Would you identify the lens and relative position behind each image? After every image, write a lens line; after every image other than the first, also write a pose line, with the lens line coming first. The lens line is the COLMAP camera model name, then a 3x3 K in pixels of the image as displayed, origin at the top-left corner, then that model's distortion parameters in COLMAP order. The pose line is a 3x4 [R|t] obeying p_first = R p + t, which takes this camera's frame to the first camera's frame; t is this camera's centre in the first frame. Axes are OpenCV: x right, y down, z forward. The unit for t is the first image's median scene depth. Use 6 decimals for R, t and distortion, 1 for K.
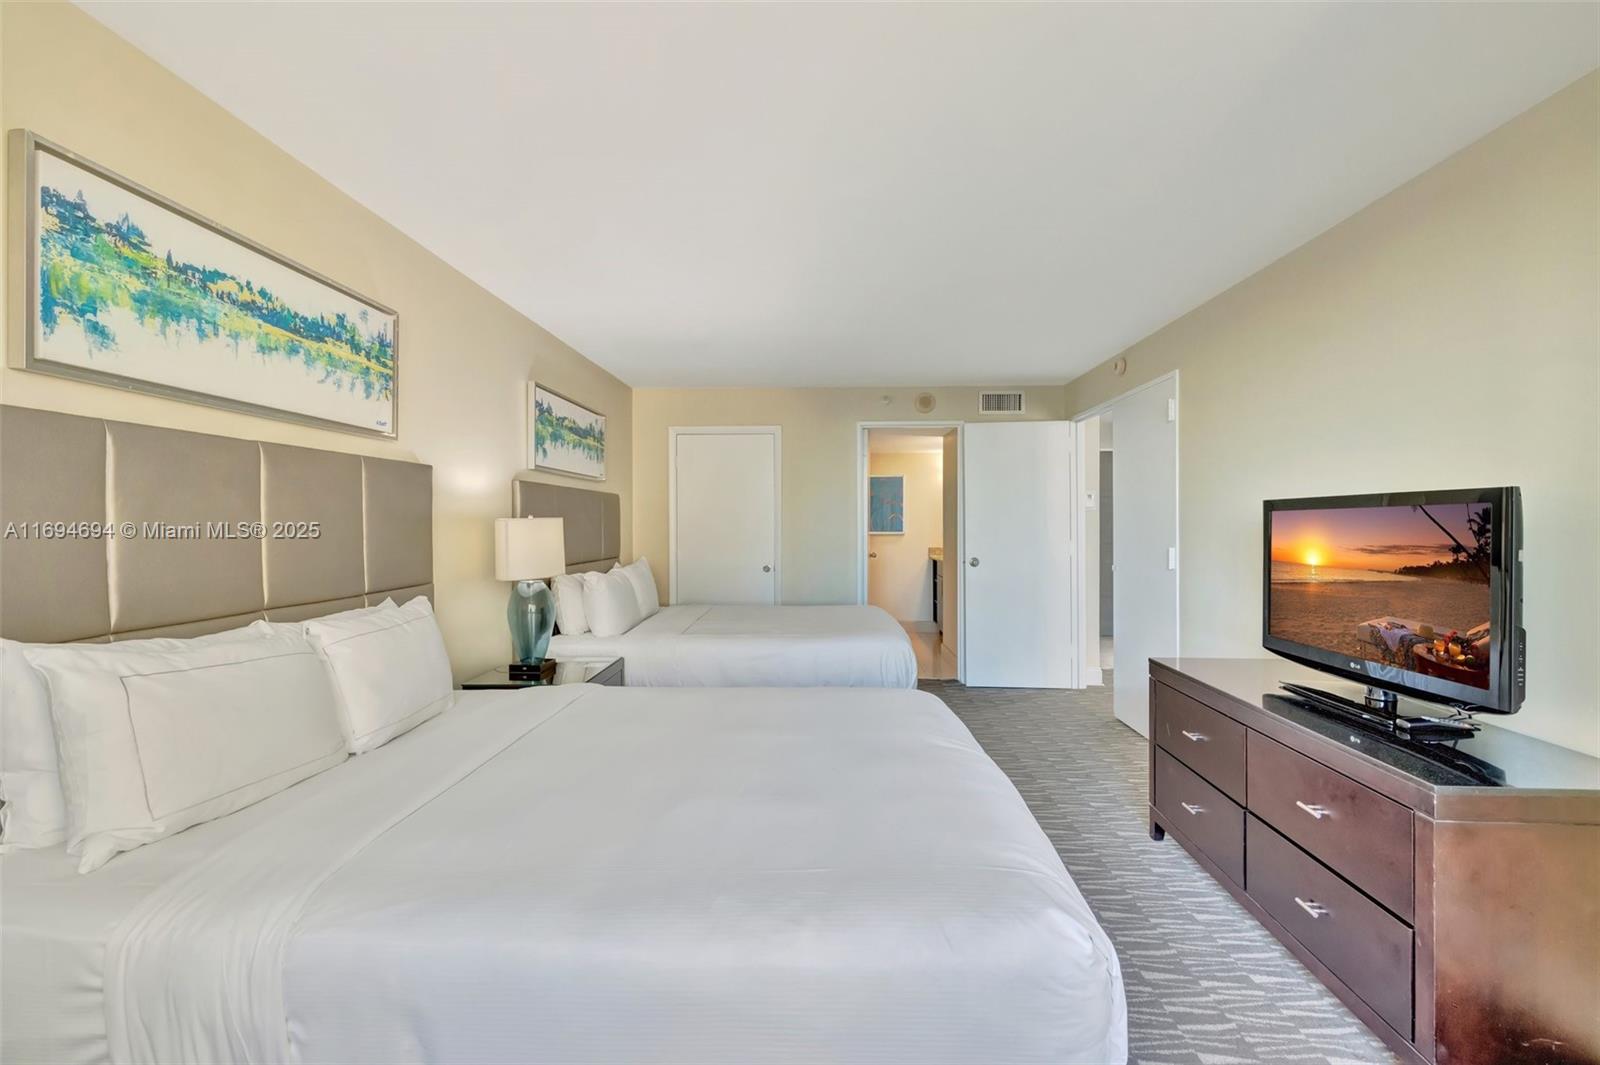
lens RADIAL K [[671.3, 0, 794.2], [0, 671.3, 528.5], [0, 0, 1]] dist [0.004954, -0.000743]
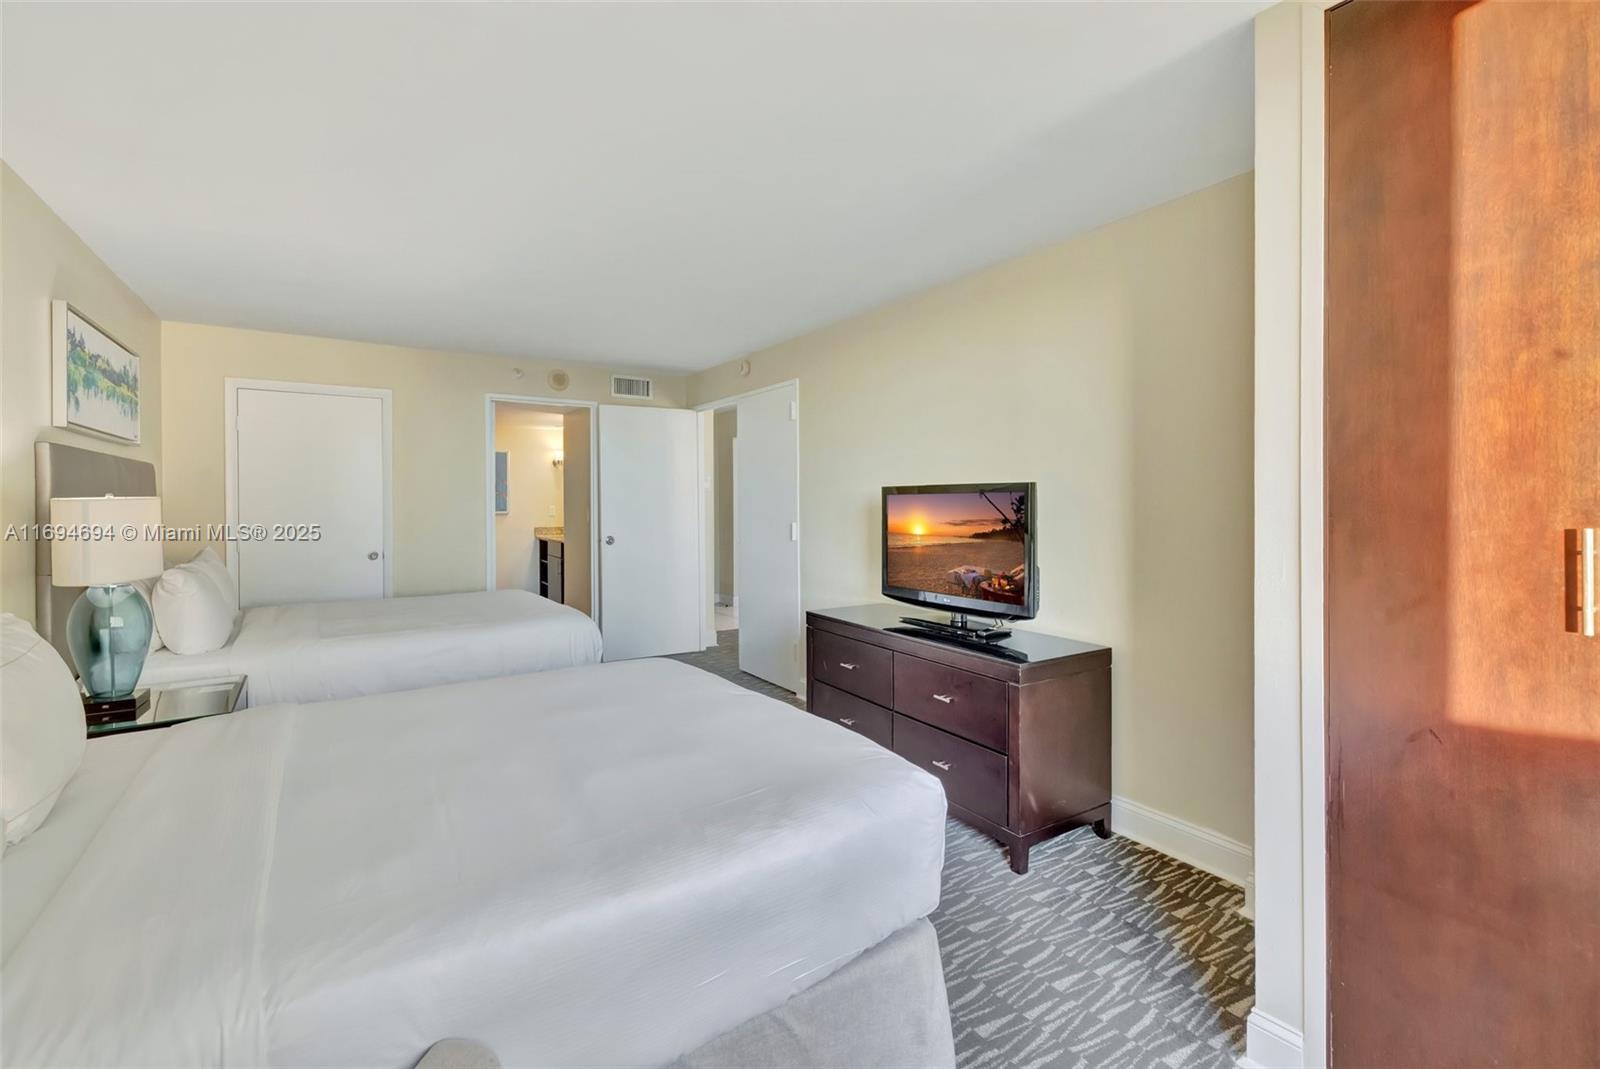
lens RADIAL K [[696.6, 0, 770.3], [0, 696.6, 500.8], [0, 0, 1]] dist [0.000880, 0.000563]
pose [[0.816440, 0.000475, 0.577430, -0.231570], [0.003518, 0.999977, -0.005797, -0.005227], [-0.577419, 0.006764, 0.816420, -0.019154]]
